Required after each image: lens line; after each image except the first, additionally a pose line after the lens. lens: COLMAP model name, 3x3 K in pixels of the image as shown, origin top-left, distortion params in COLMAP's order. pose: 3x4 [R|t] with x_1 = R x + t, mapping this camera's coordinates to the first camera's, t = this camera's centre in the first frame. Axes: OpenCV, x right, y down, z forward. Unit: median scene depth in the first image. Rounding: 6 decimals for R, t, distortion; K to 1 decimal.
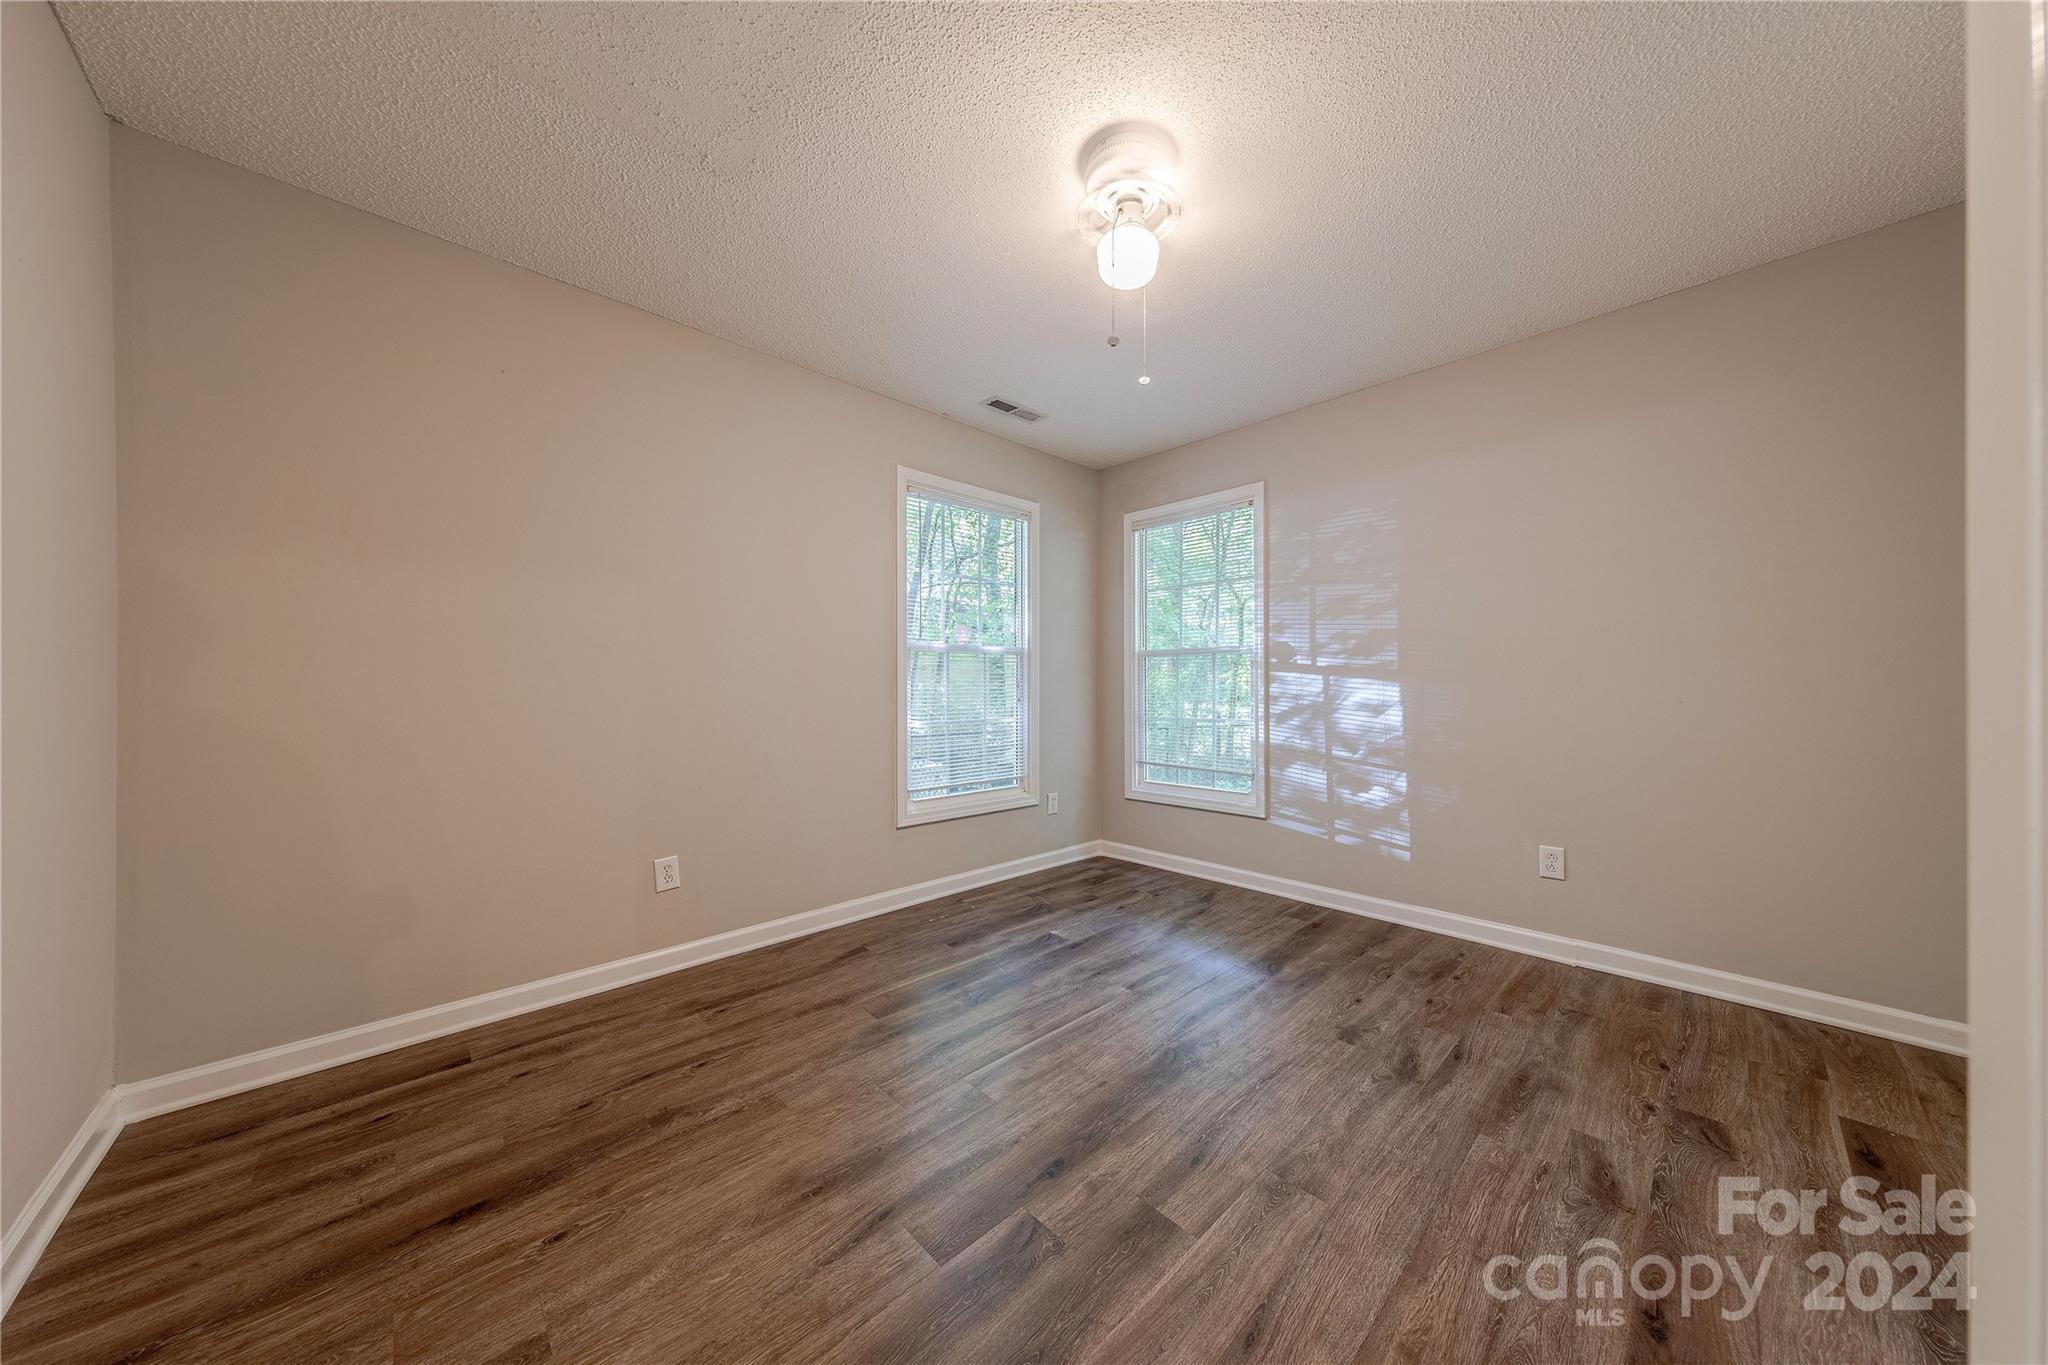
lens RADIAL K [[641.4, 0, 1020.6], [0, 641.4, 685.1], [0, 0, 1]] dist [0.005990, -0.000145]
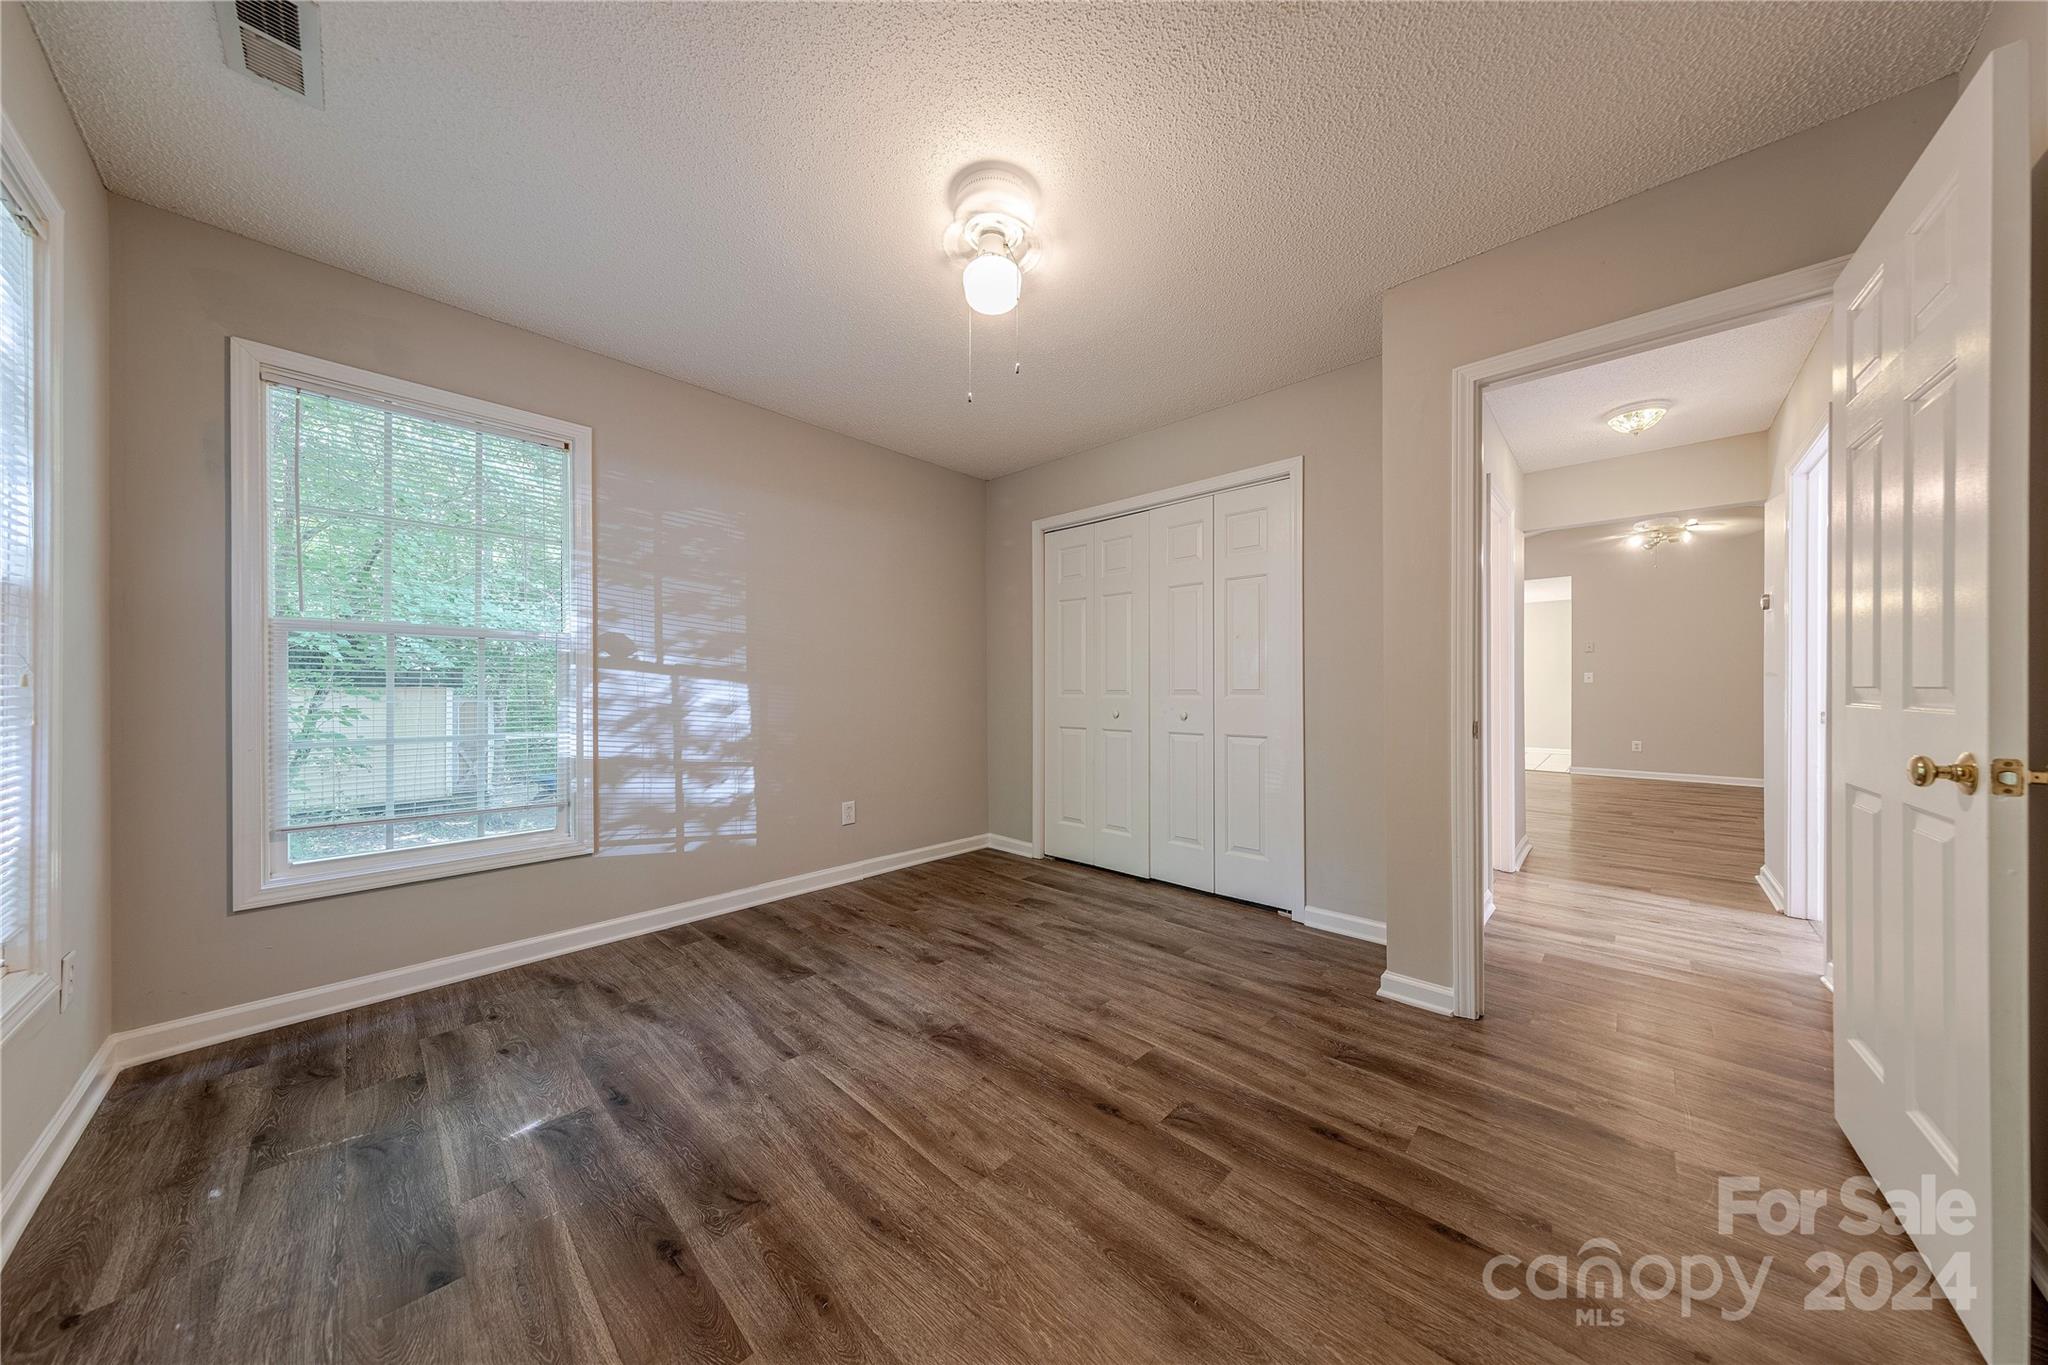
lens RADIAL K [[667.1, 0, 1024.0], [0, 667.1, 682.5], [0, 0, 1]] dist [0.006072, -0.000186]
pose [[-0.062619, 0.009625, 0.997991, -0.547853], [-0.002966, 0.999947, -0.009830, 0.003889], [-0.998033, -0.003576, -0.062587, 0.594998]]
